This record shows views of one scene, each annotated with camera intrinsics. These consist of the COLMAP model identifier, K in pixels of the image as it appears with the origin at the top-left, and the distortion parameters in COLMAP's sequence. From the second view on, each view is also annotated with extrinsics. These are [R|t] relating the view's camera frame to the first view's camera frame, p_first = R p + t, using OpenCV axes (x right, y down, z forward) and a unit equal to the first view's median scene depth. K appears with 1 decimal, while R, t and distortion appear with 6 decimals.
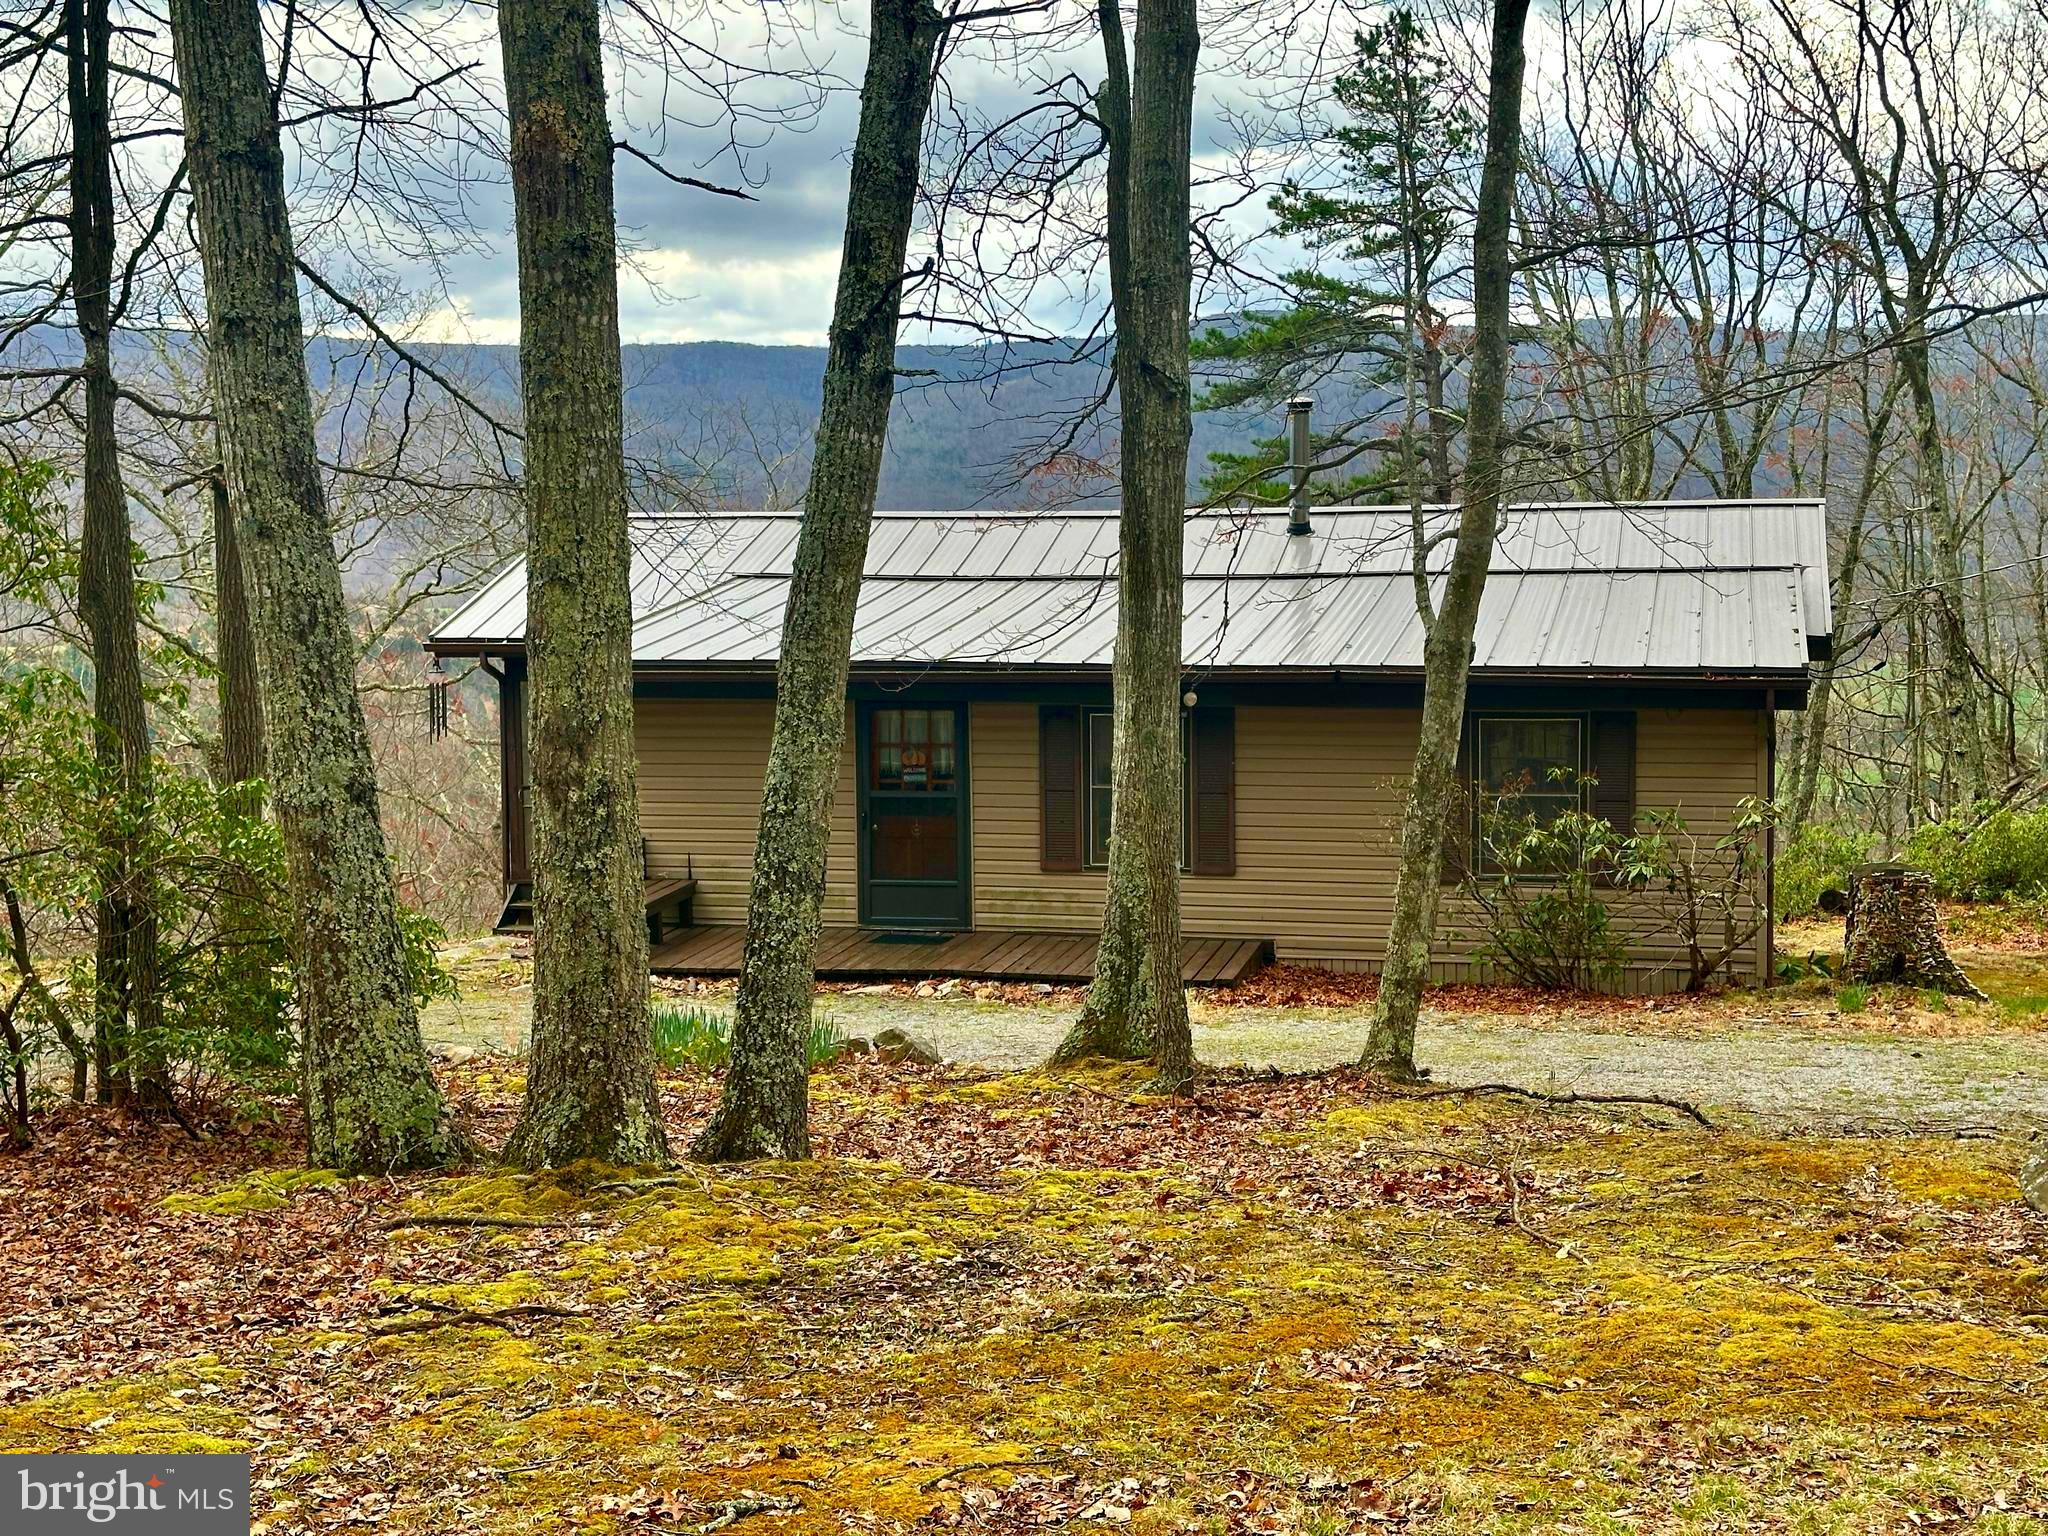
lens RADIAL K [[2916.4, 0, 1019.7], [0, 2916.4, 771.9], [0, 0, 1]] dist [0.119899, 0.000000]
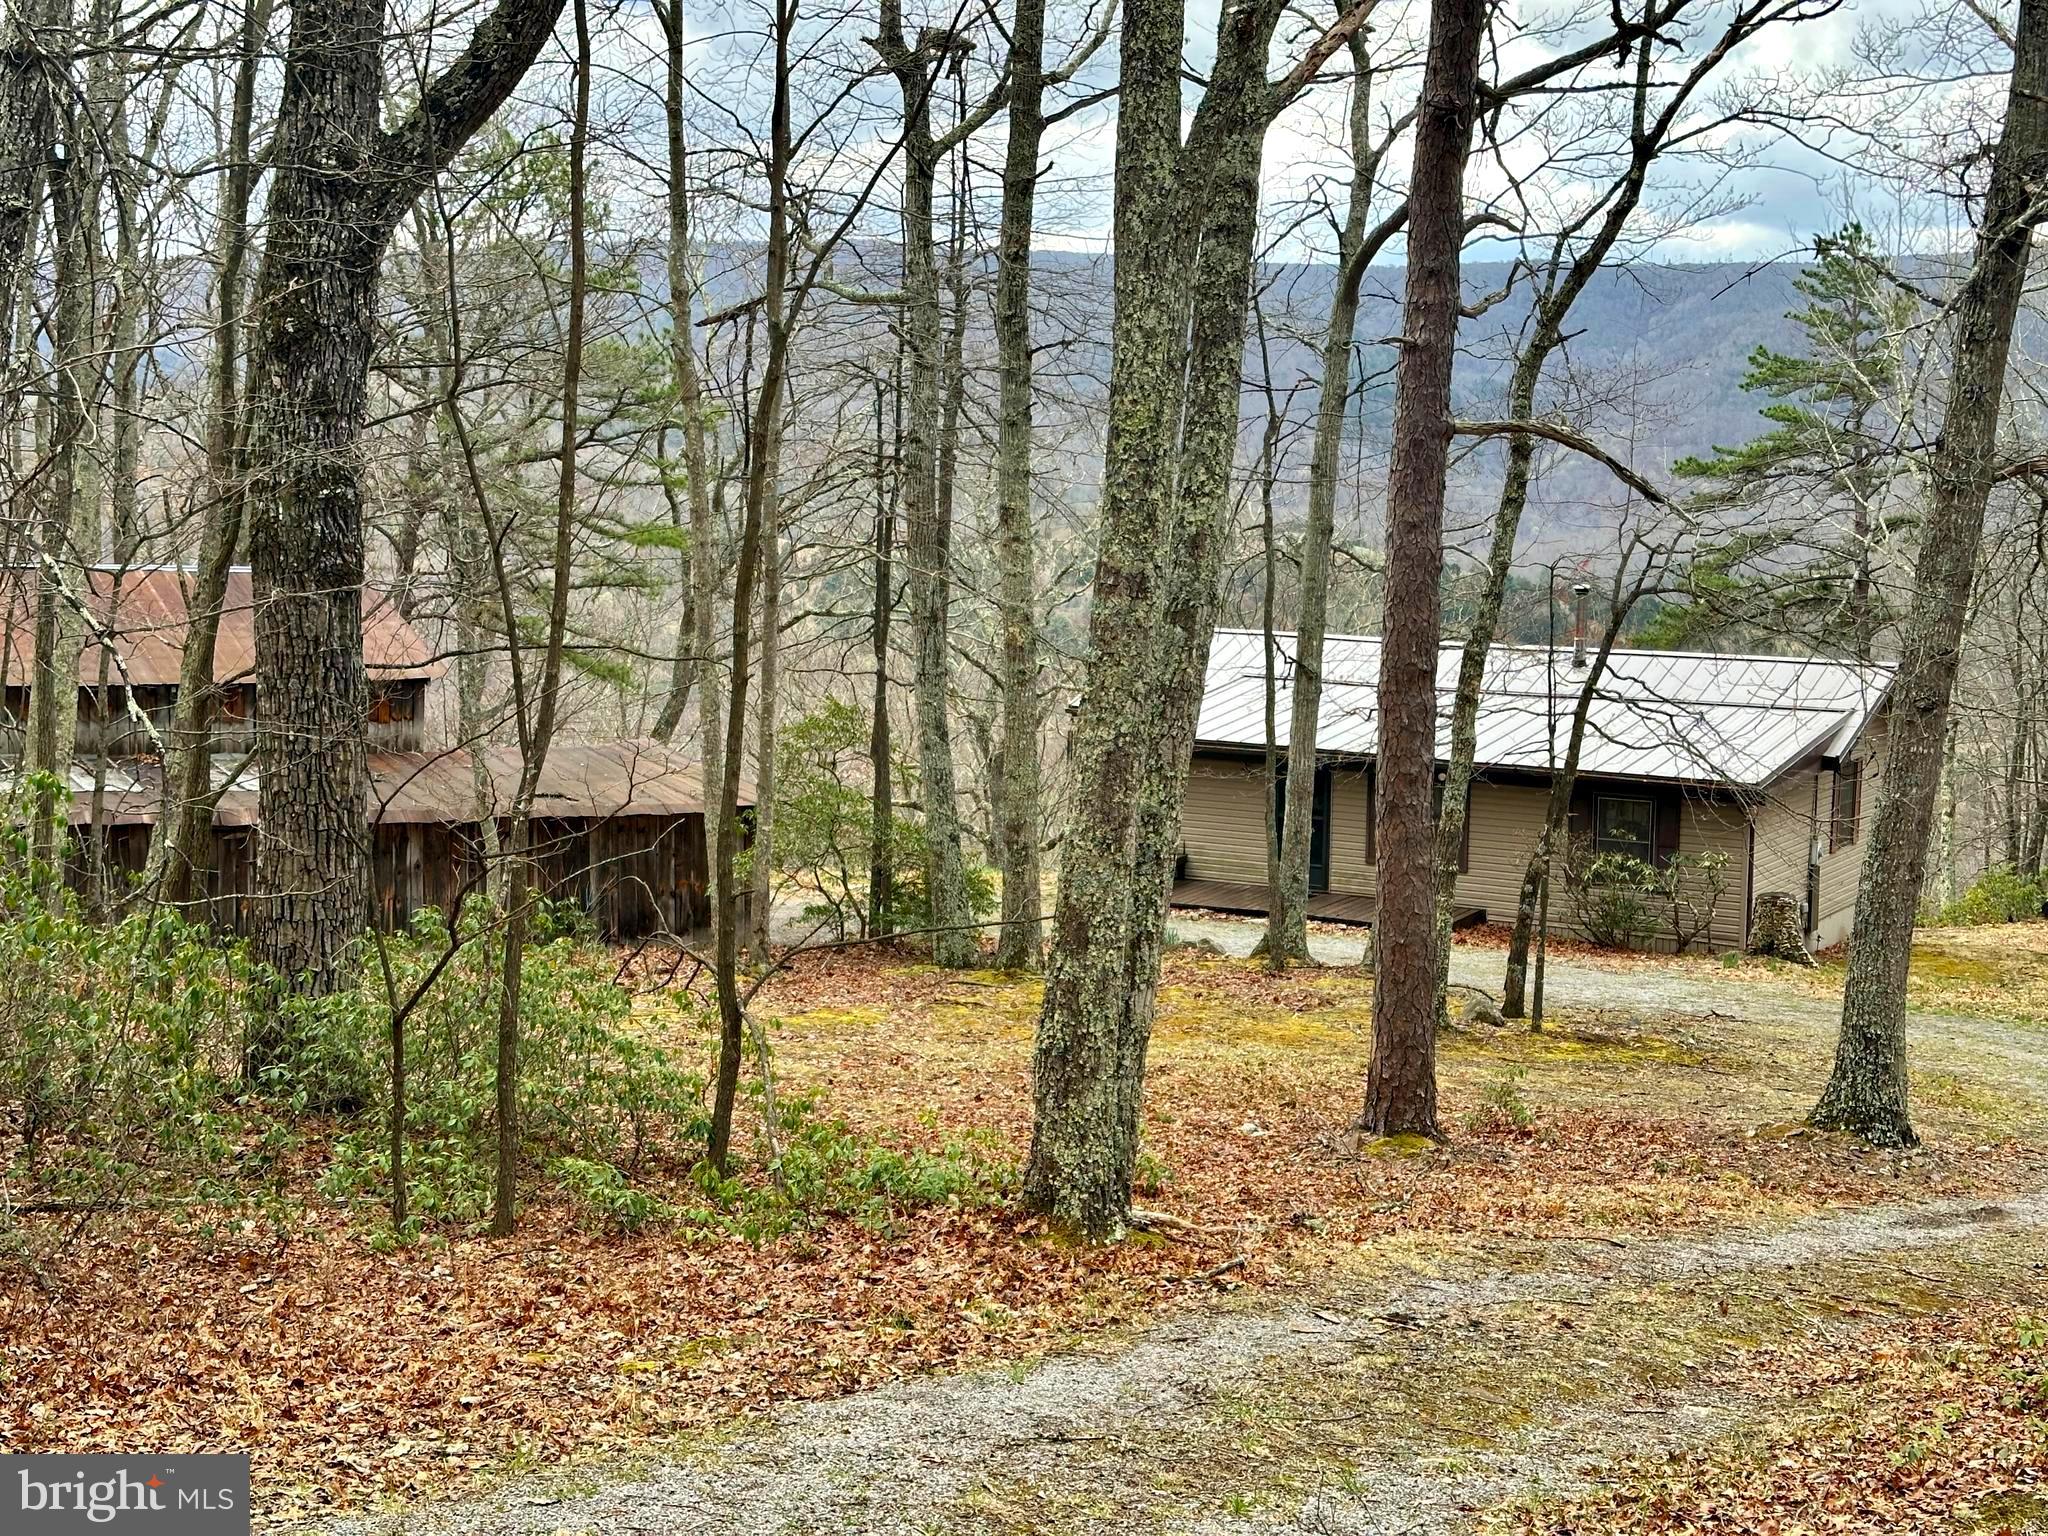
lens RADIAL K [[2916.4, 0, 1024.7], [0, 2916.4, 767.3], [0, 0, 1]] dist [0.119899, 0.000000]
pose [[0.962763, 0.057461, -0.264168, 0.449569], [-0.050467, 0.998174, 0.033192, -0.121568], [0.265593, -0.018624, 0.963905, -1.319511]]
